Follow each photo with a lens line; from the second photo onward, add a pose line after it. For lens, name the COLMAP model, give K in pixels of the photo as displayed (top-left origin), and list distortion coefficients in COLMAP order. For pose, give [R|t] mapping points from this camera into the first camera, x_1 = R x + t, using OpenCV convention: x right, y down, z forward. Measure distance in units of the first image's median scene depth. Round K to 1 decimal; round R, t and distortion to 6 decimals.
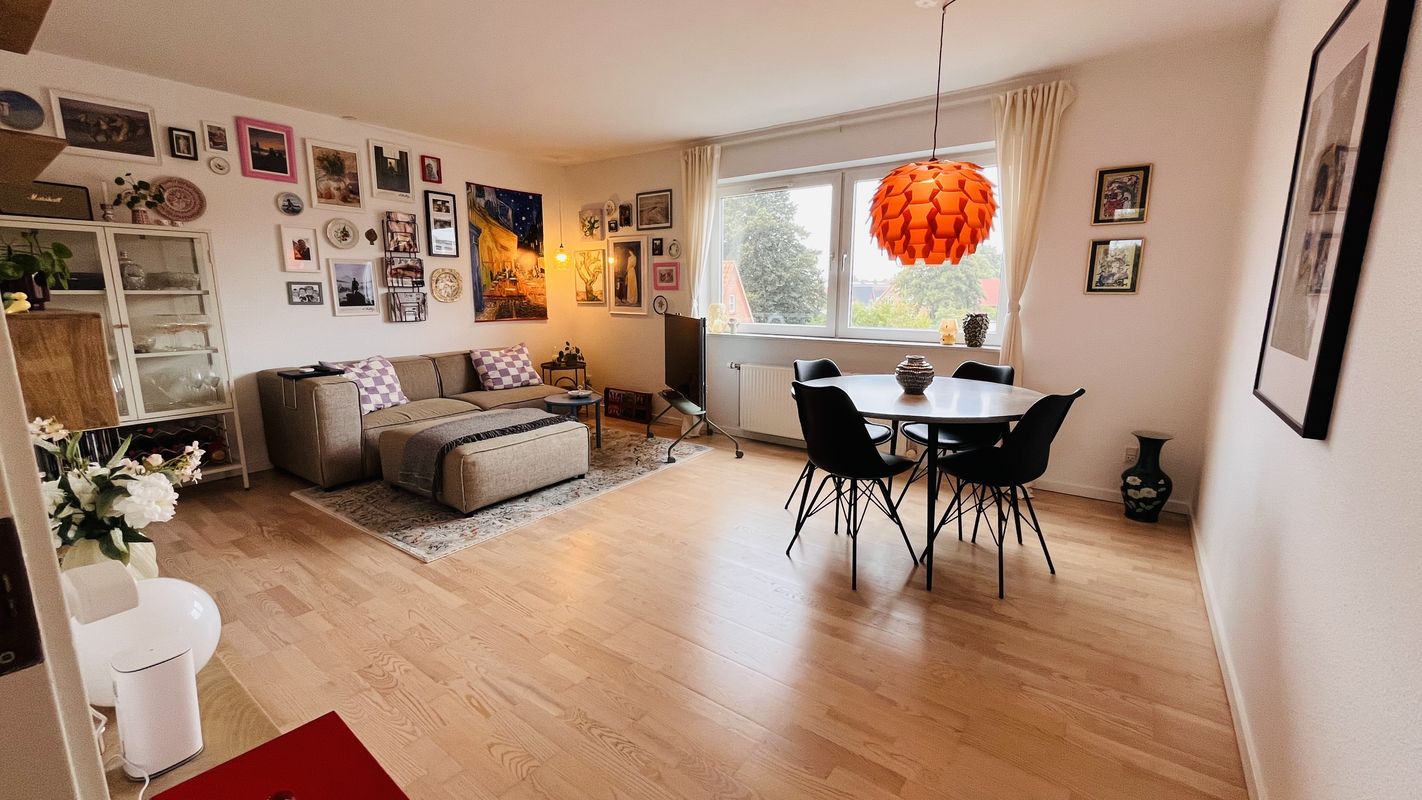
lens RADIAL K [[567.7, 0, 711.0], [0, 567.7, 400.0], [0, 0, 1]] dist [-0.004070, 0.000272]
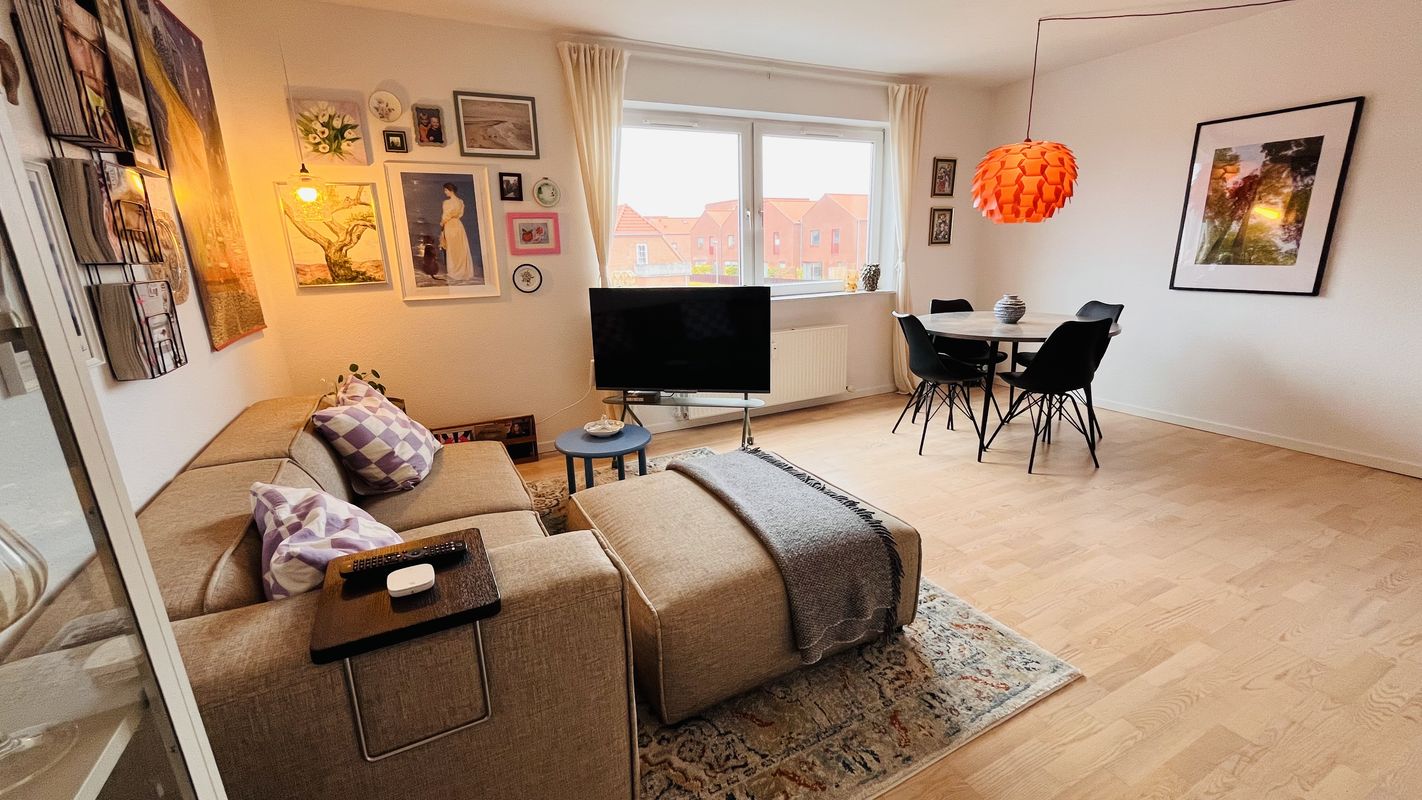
lens RADIAL K [[567.7, 0, 711.0], [0, 567.7, 400.0], [0, 0, 1]] dist [-0.004070, 0.000272]
pose [[0.466940, -0.245215, 0.849609, -0.577924], [0.192376, 0.965940, 0.173062, -0.104168], [-0.863110, 0.082635, 0.498210, 0.501066]]
